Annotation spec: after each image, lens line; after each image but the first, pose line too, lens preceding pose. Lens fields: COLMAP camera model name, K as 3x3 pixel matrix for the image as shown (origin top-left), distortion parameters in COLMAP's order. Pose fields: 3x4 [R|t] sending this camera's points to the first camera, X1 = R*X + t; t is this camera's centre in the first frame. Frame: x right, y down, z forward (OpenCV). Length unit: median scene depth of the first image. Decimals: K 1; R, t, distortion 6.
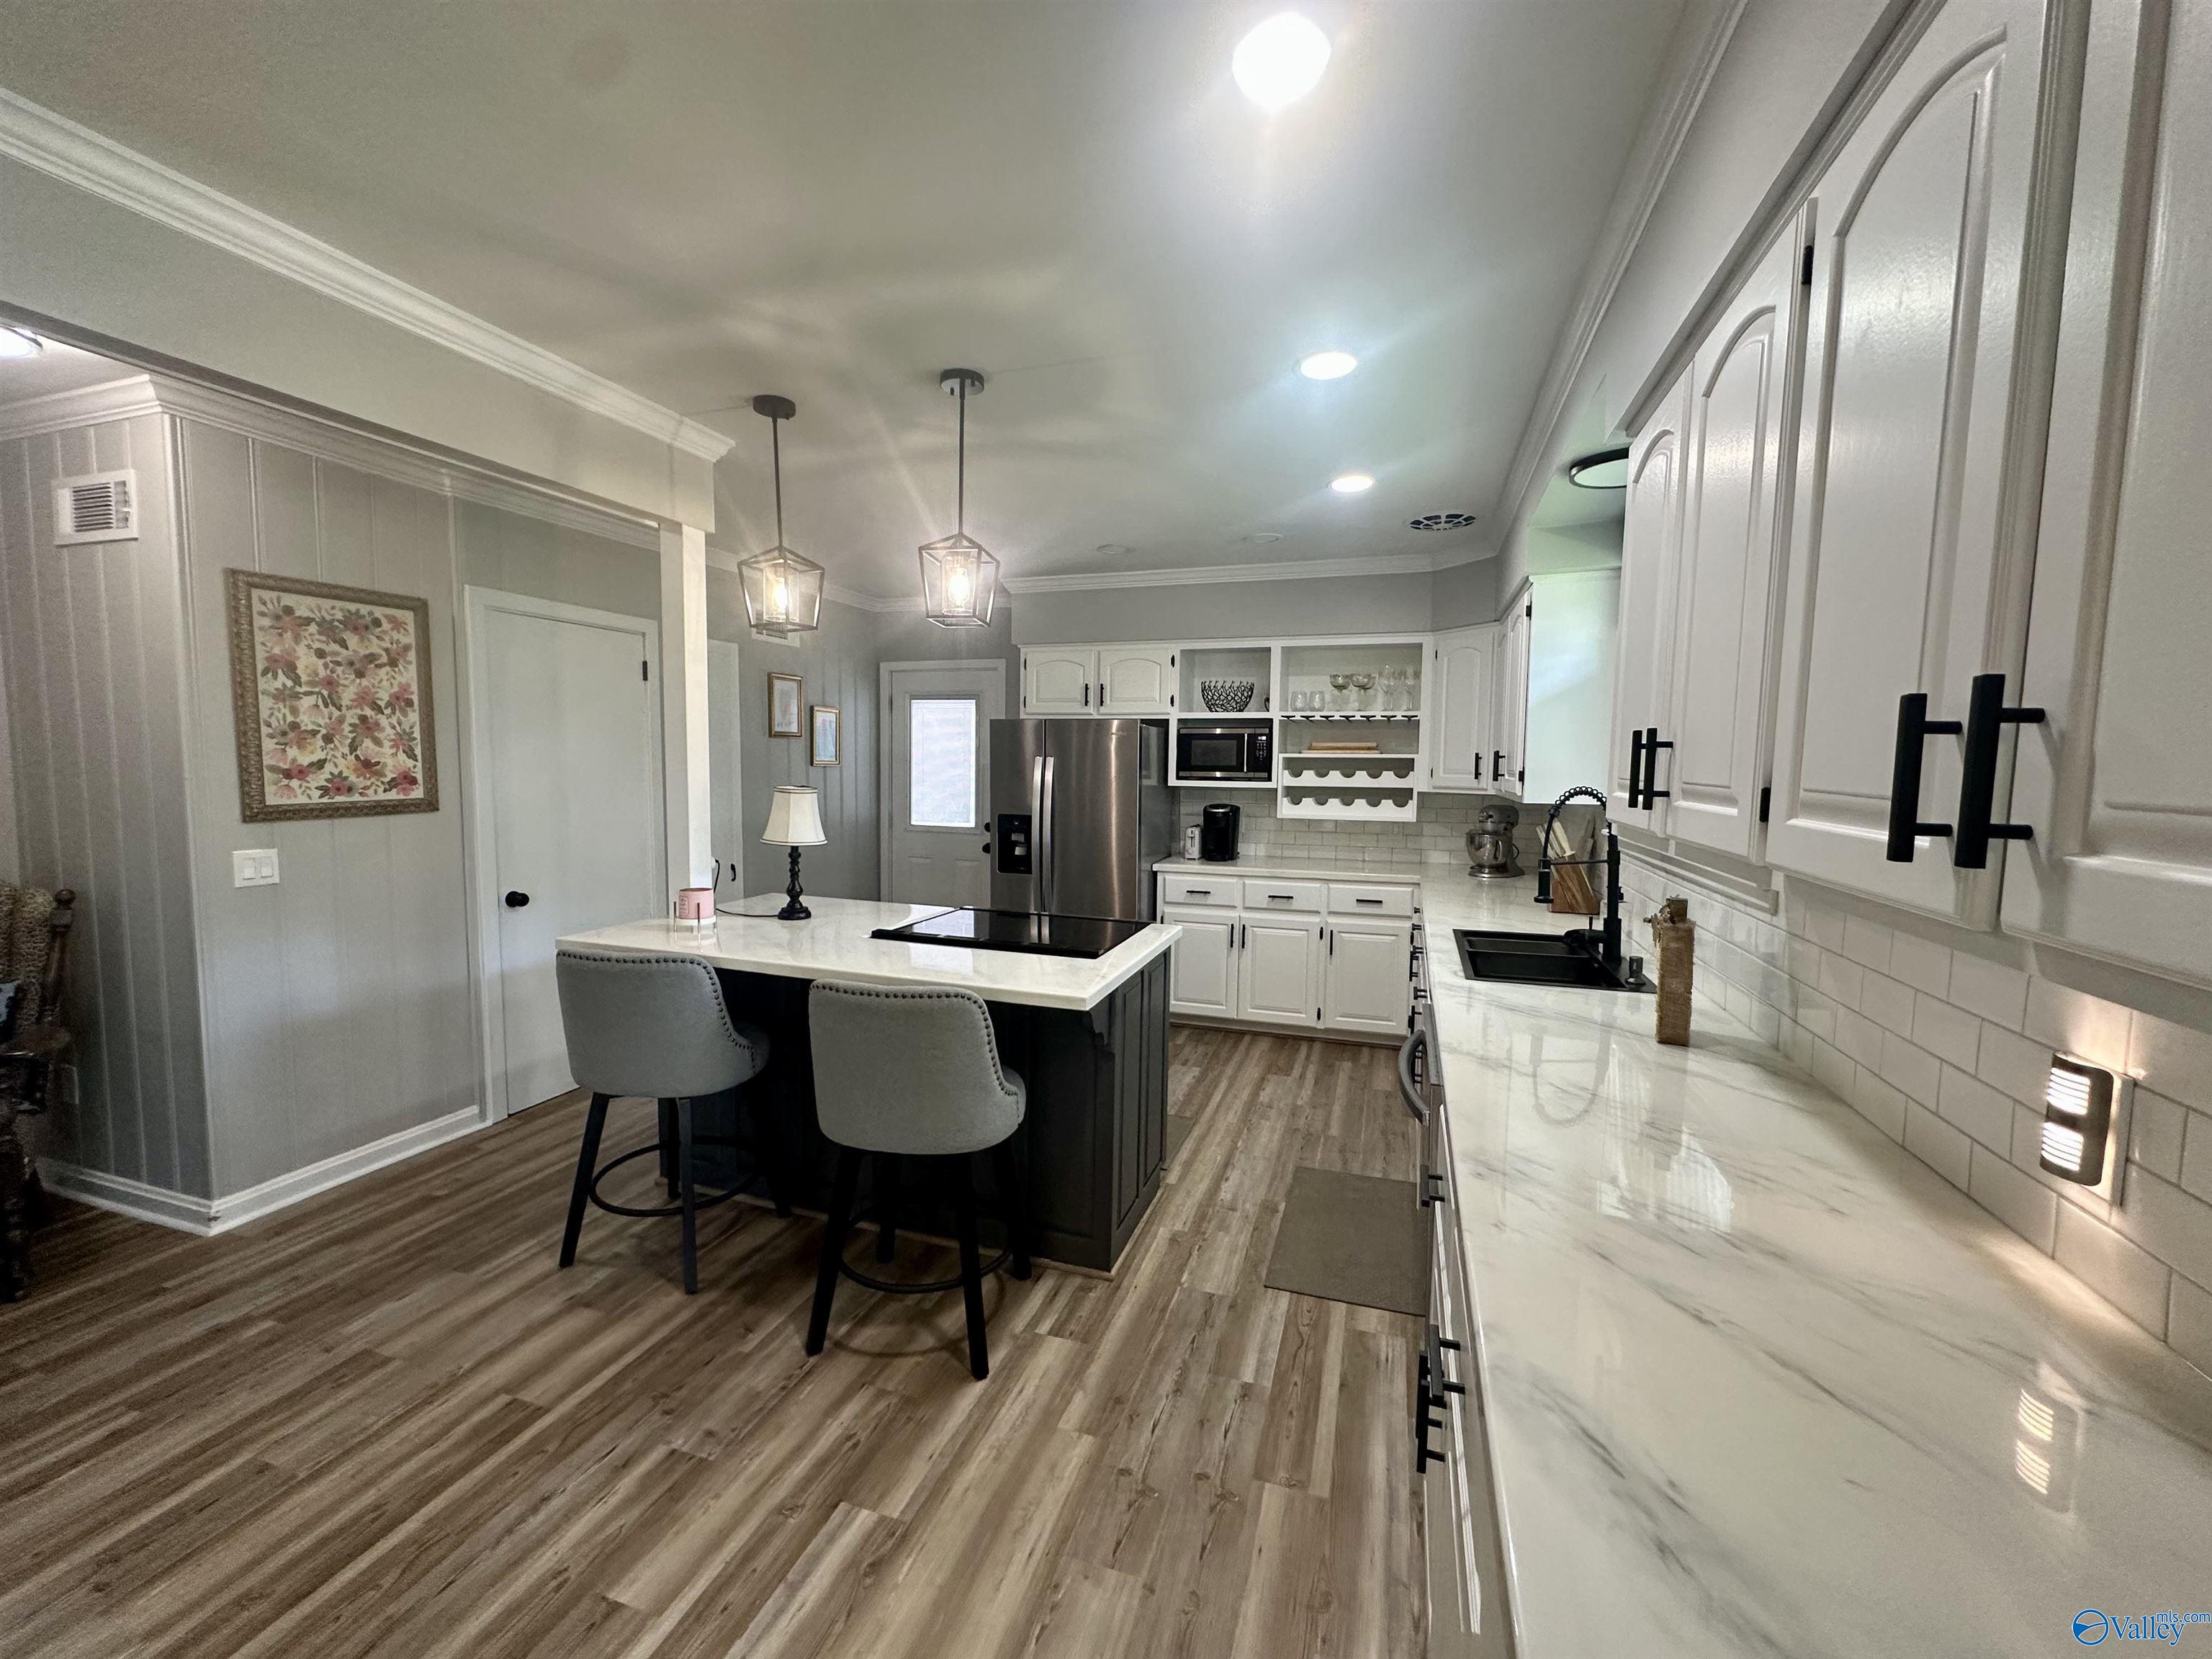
lens RADIAL K [[883.6, 0, 1102.2], [0, 883.6, 830.4], [0, 0, 1]] dist [-0.001470, 0.000233]
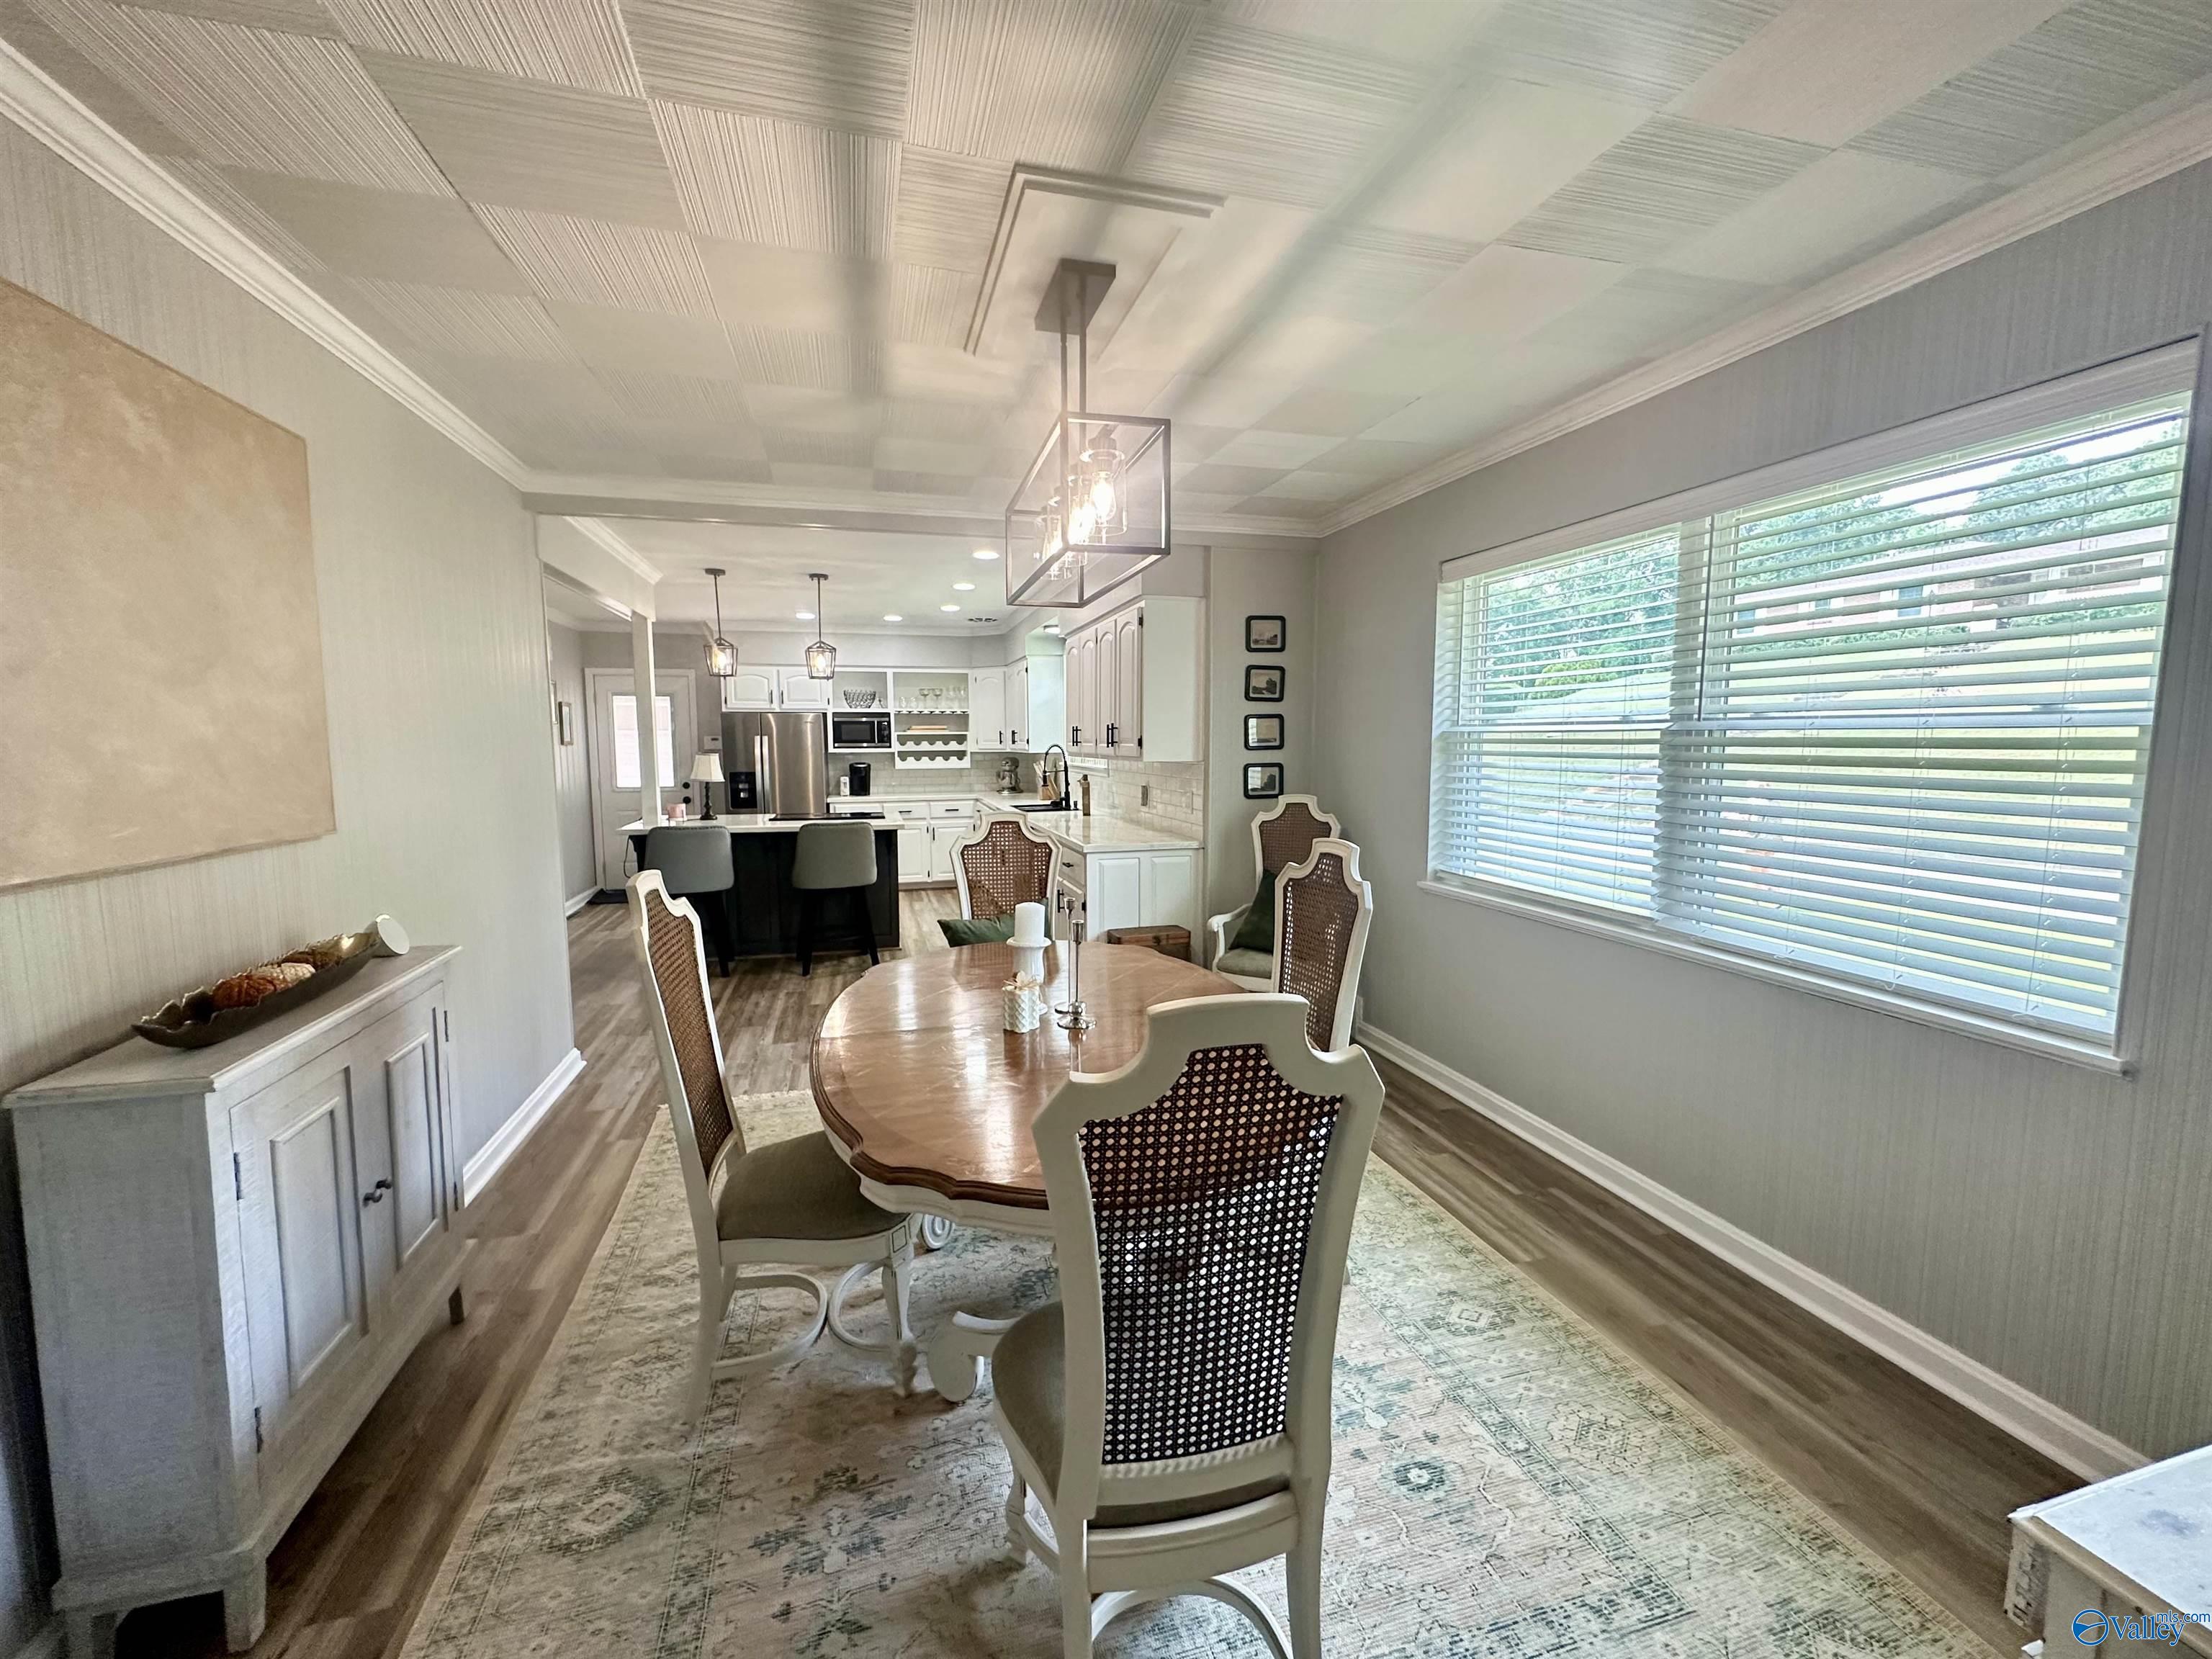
lens RADIAL K [[886.4, 0, 1103.8], [0, 886.4, 828.1], [0, 0, 1]] dist [-0.004337, 0.000802]
pose [[0.829397, -0.070613, 0.554180, -0.542473], [0.057184, 0.997500, 0.041517, 0.065552], [-0.555726, -0.002744, 0.831361, -0.852666]]
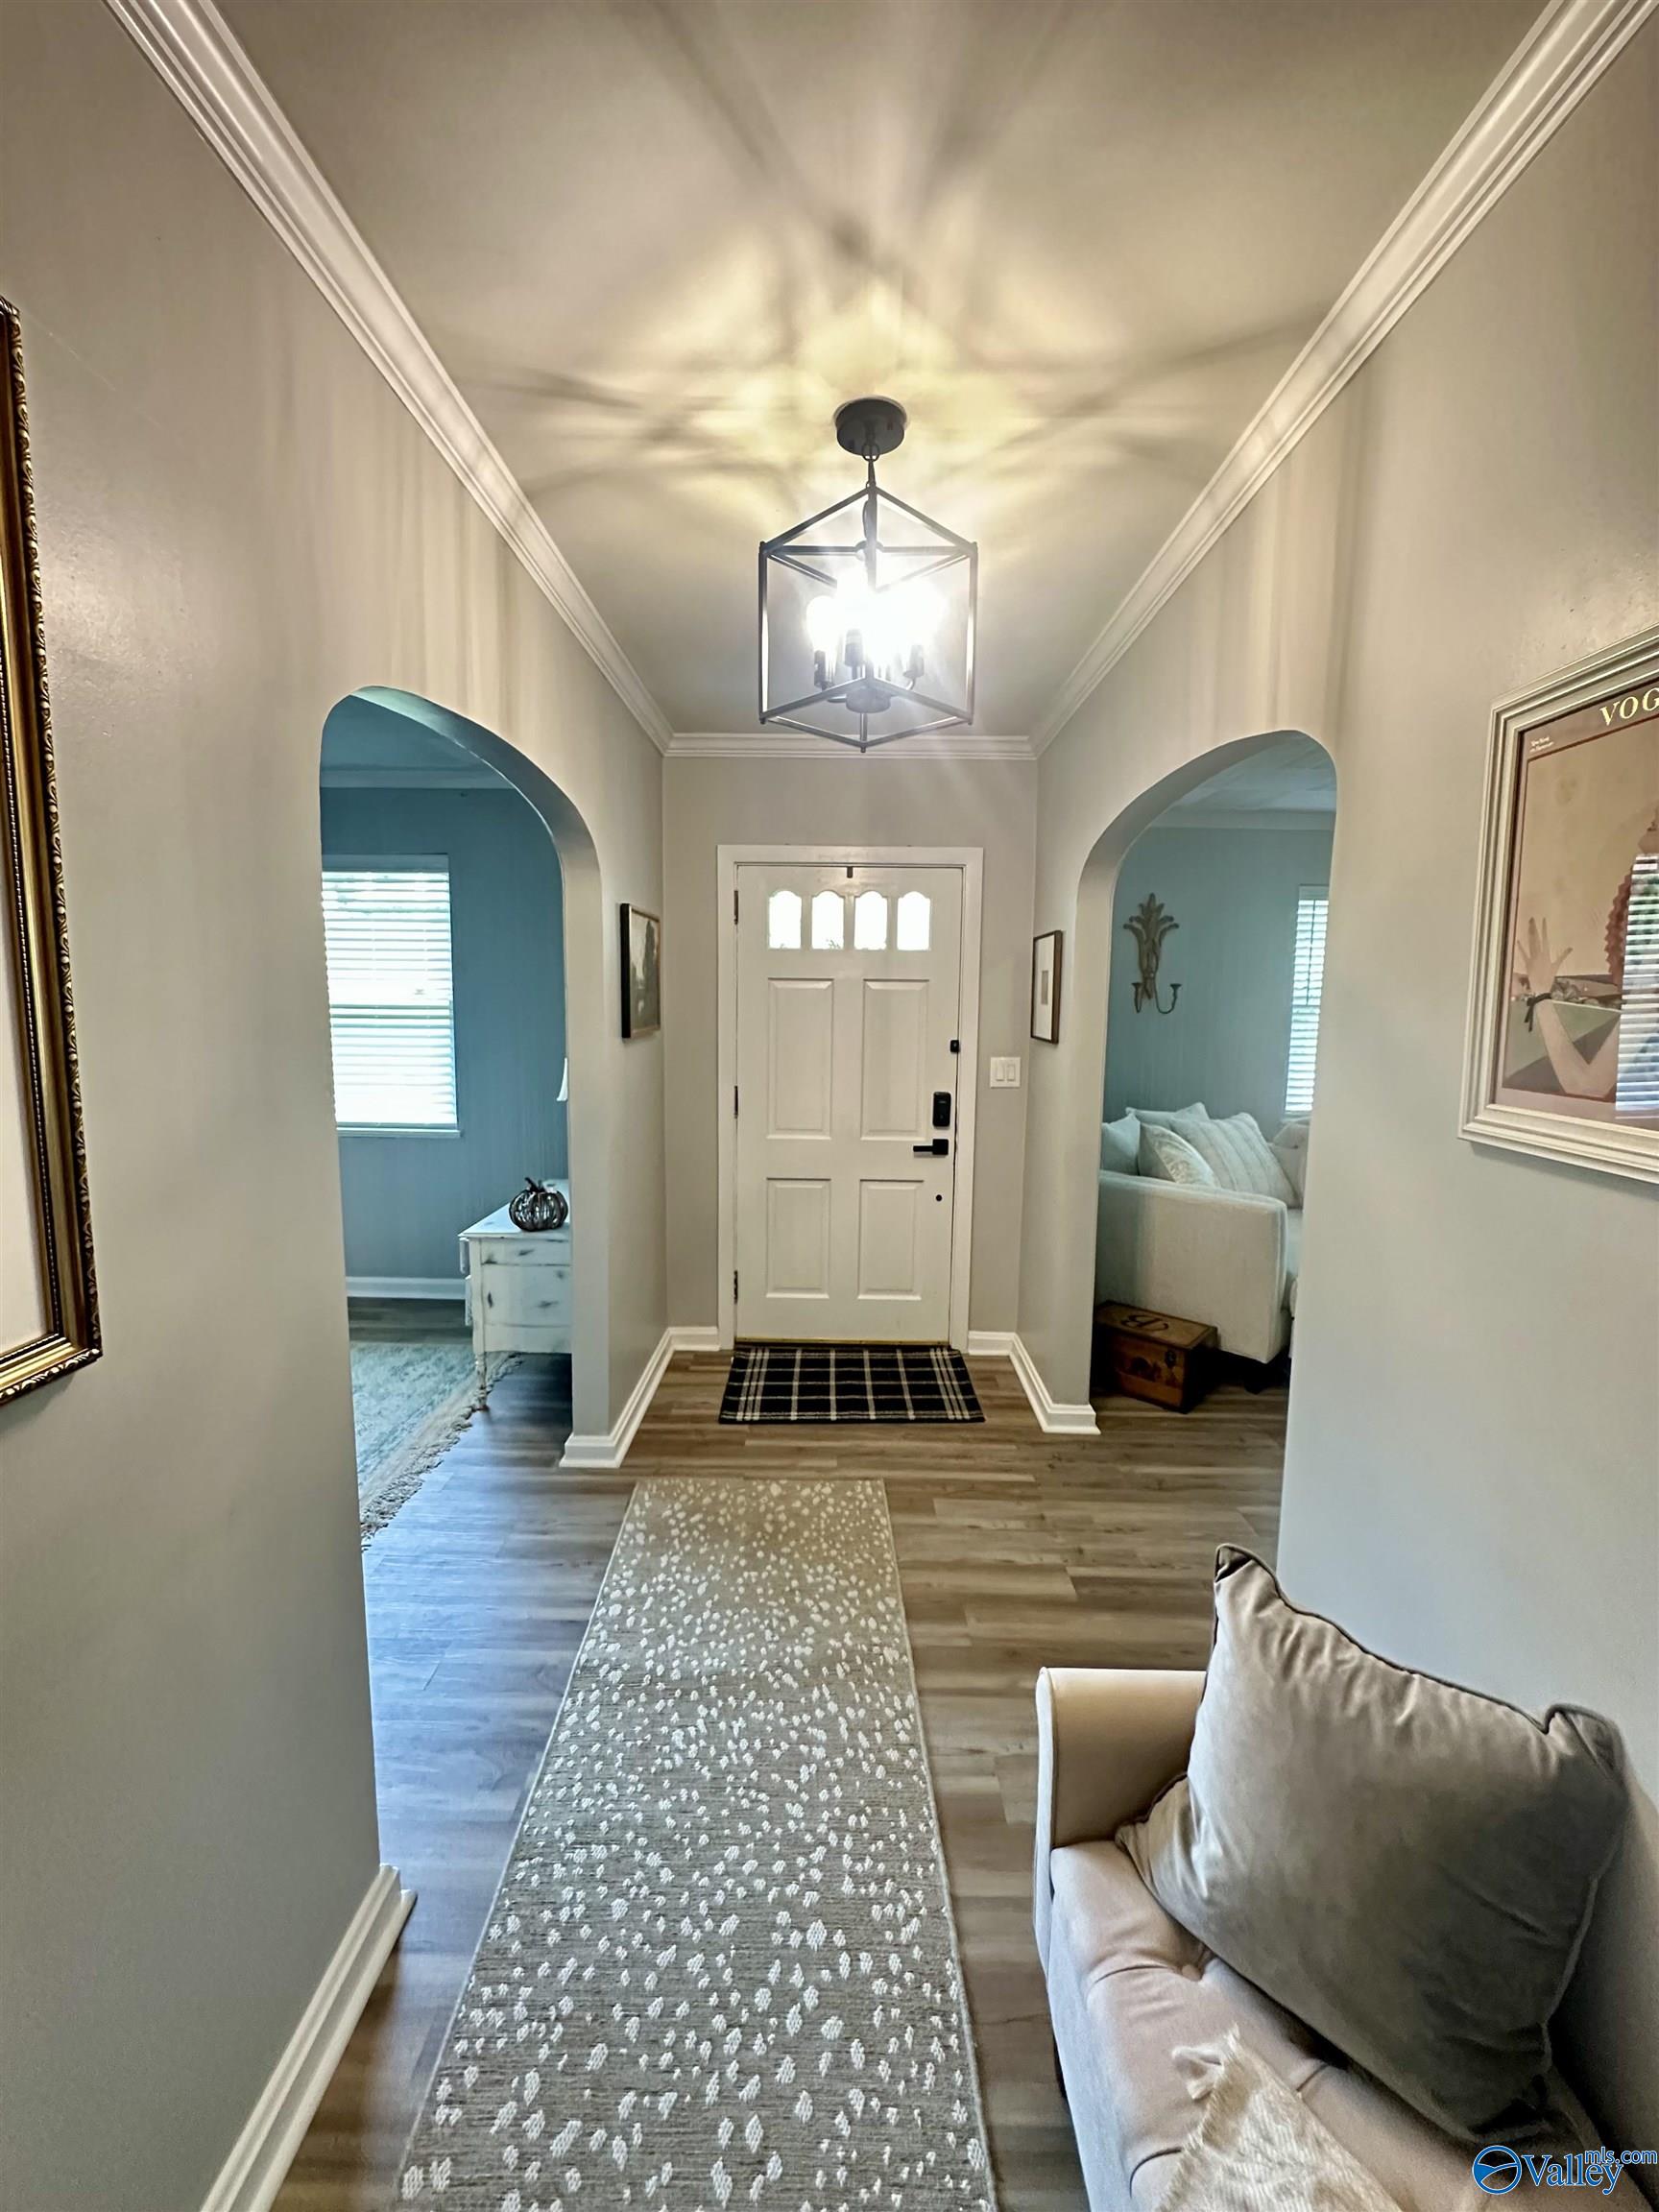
lens RADIAL K [[886.4, 0, 829.5], [0, 886.4, 1106.0], [0, 0, 1]] dist [-0.004337, 0.000802]
pose [[-0.307423, -0.131534, 0.942438, -1.069714], [0.058971, 0.985863, 0.156831, 0.047809], [-0.949744, 0.103790, -0.295321, -0.886652]]
